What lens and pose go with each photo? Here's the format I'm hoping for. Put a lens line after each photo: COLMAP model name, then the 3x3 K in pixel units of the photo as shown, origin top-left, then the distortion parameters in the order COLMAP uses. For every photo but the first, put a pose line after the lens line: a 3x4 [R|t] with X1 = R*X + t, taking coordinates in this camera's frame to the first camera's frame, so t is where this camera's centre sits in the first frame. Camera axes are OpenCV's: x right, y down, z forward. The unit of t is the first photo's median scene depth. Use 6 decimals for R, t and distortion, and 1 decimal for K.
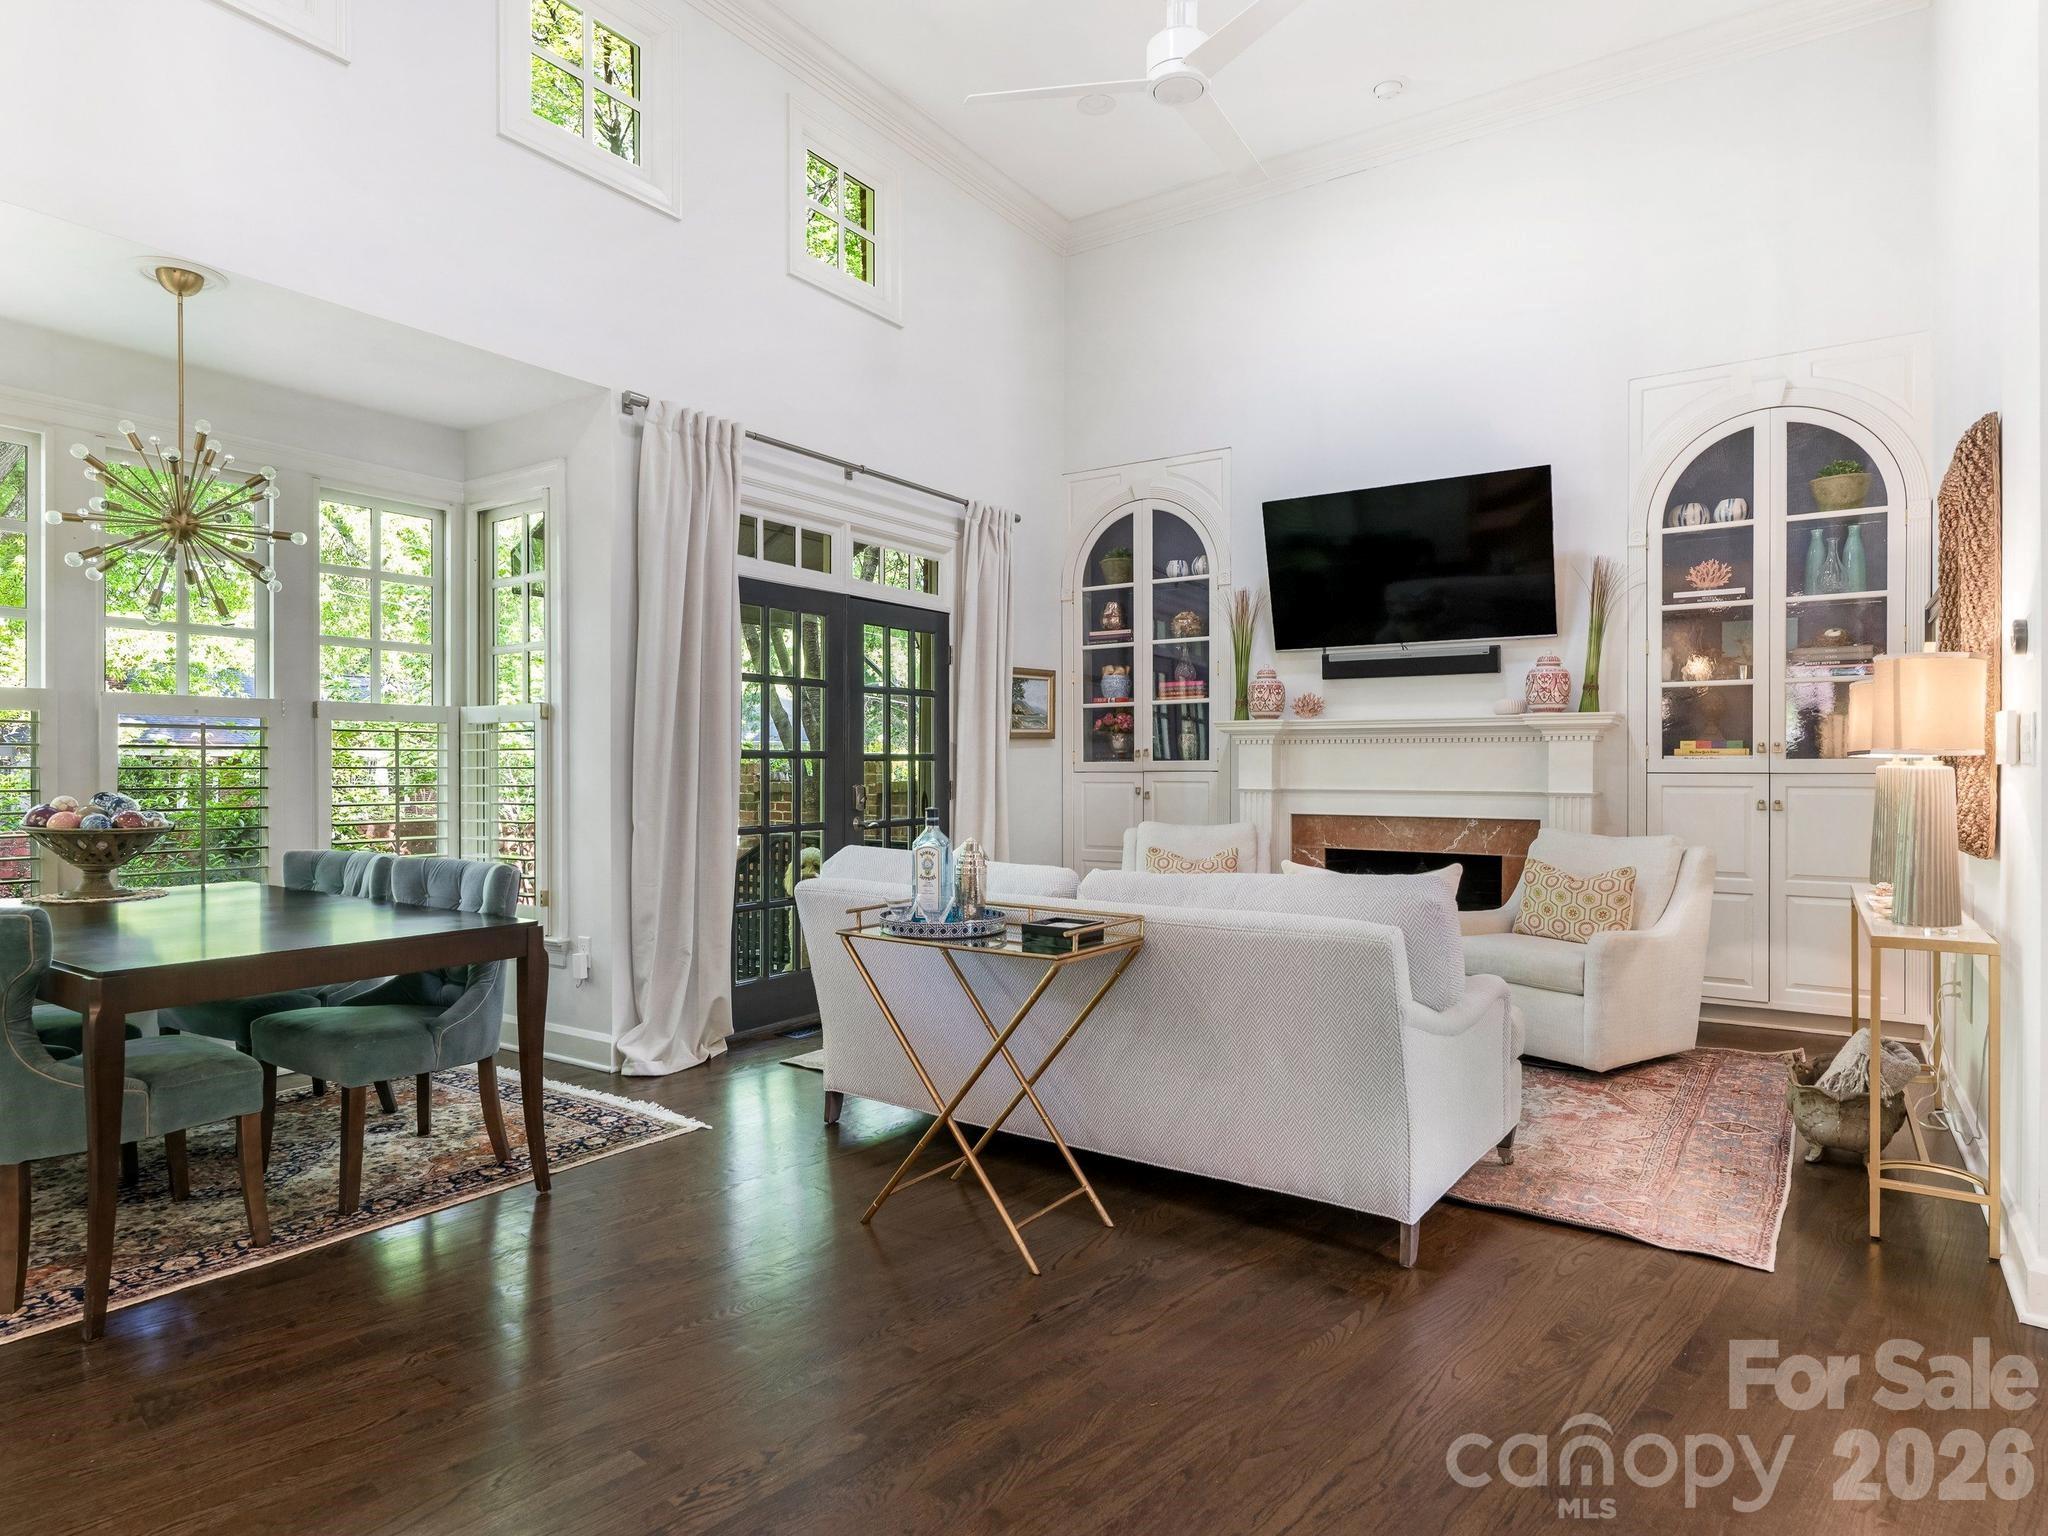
lens RADIAL K [[1178.7, 0, 1012.1], [0, 1178.7, 772.4], [0, 0, 1]] dist [-0.003299, 0.001389]
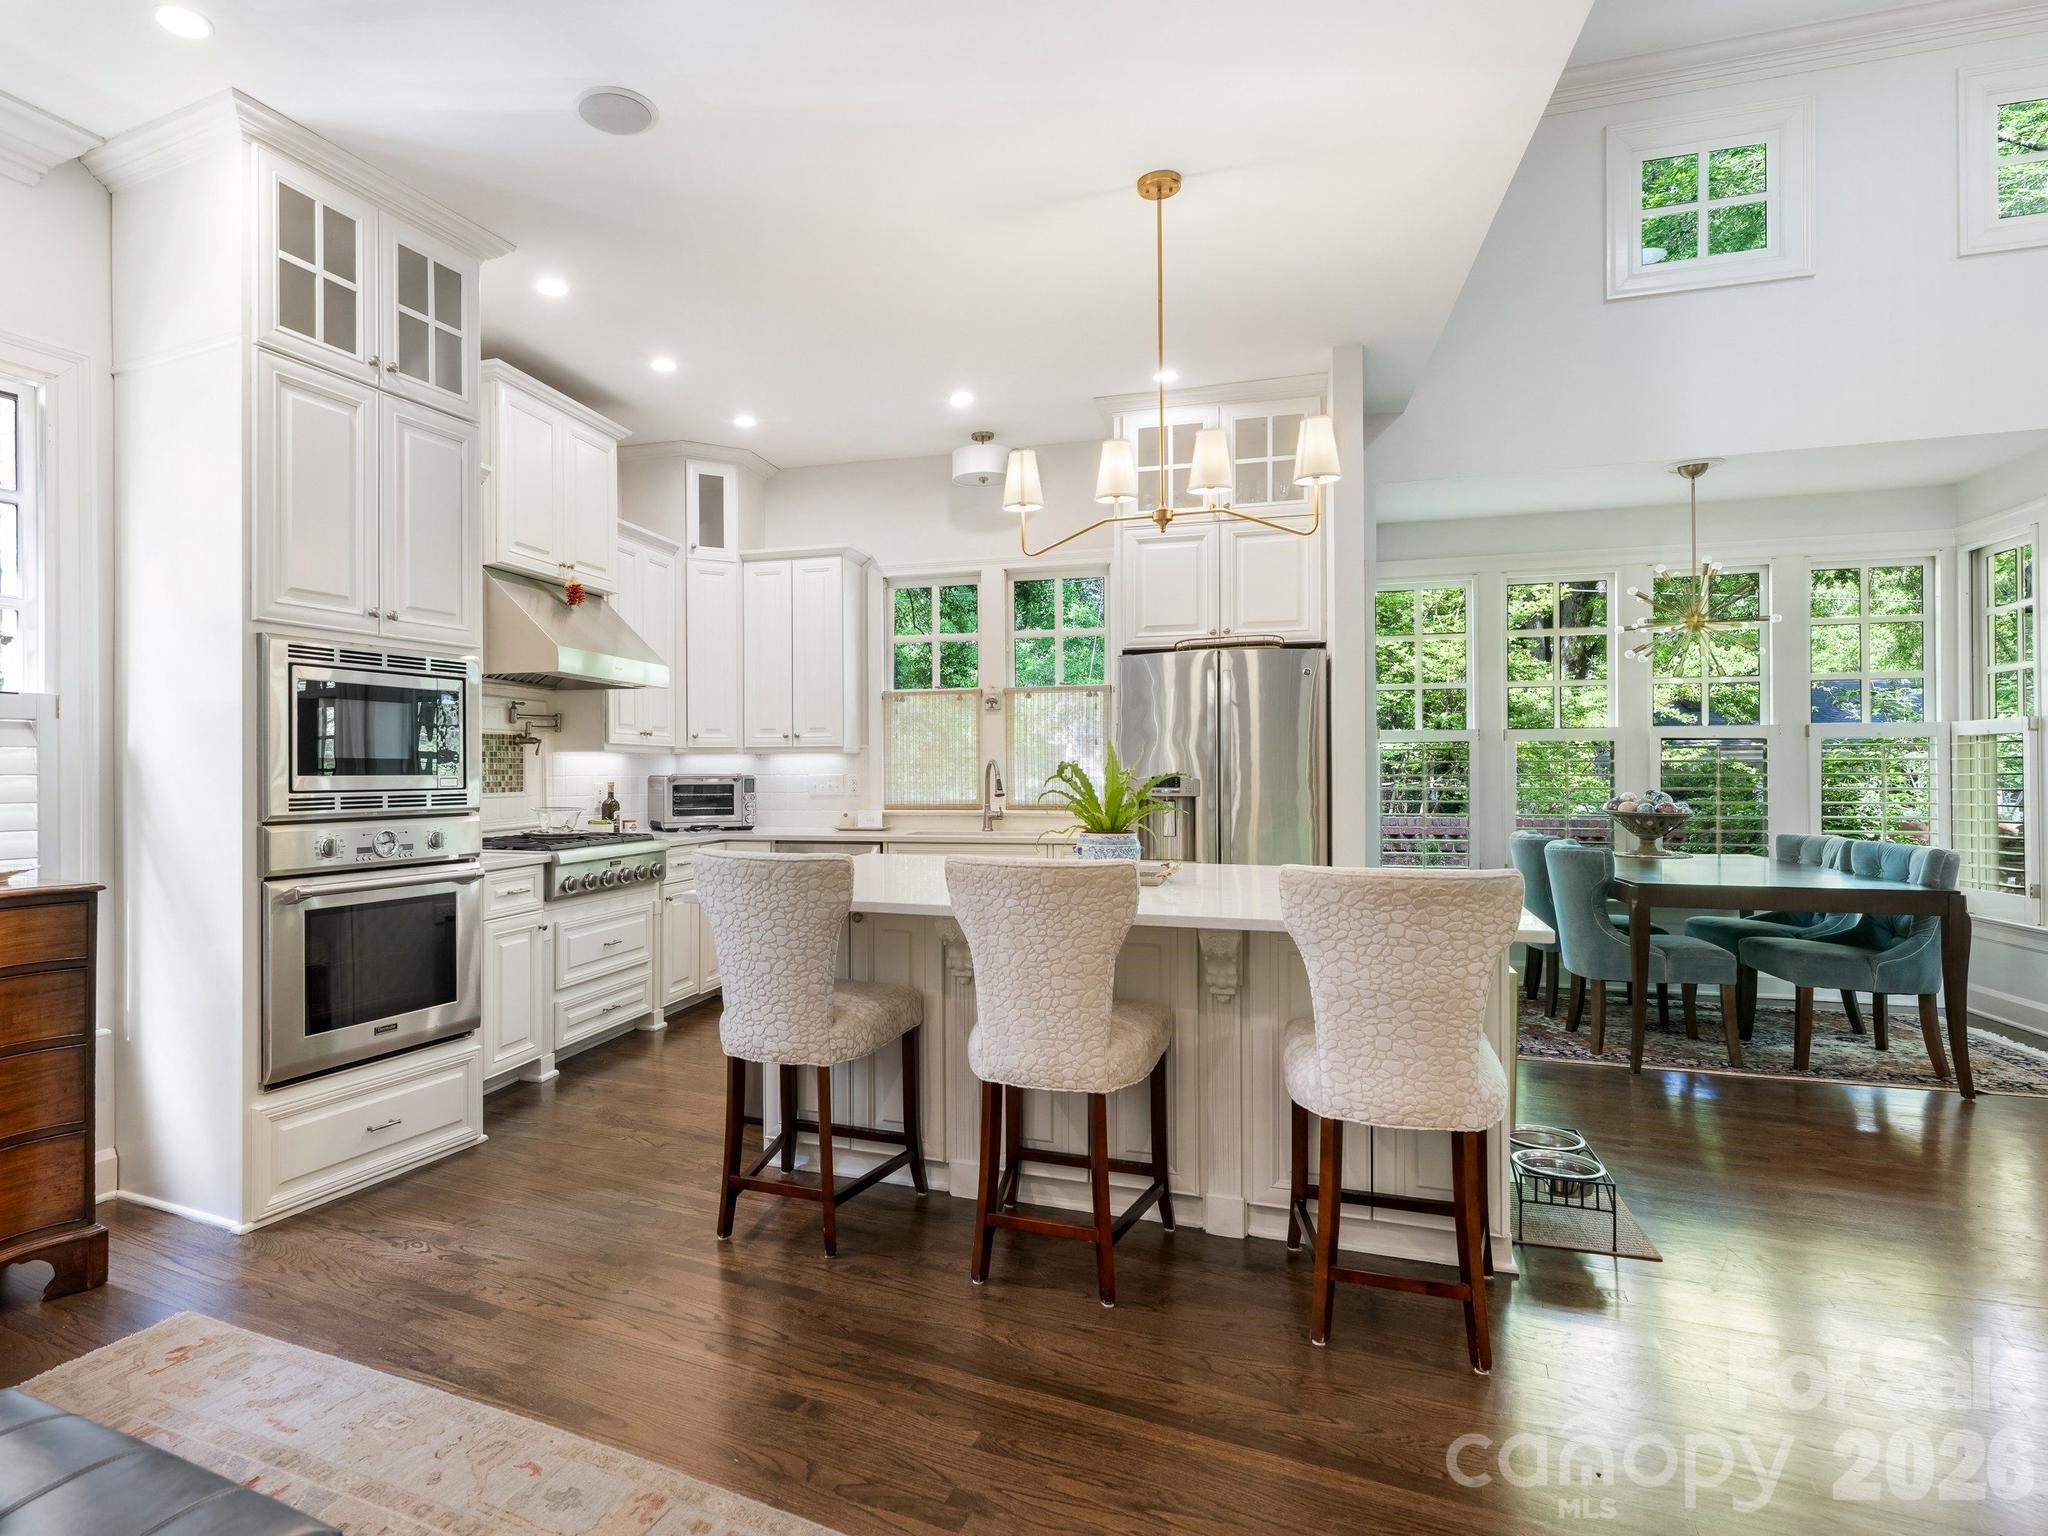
lens RADIAL K [[1112.7, 0, 883.7], [0, 1112.7, 767.5], [0, 0, 1]] dist [0.005766, -0.000055]
pose [[0.283132, -0.007989, -0.959048, 0.390104], [0.000043, 0.999965, -0.008317, -0.001572], [0.959081, 0.002314, 0.283122, -0.433838]]
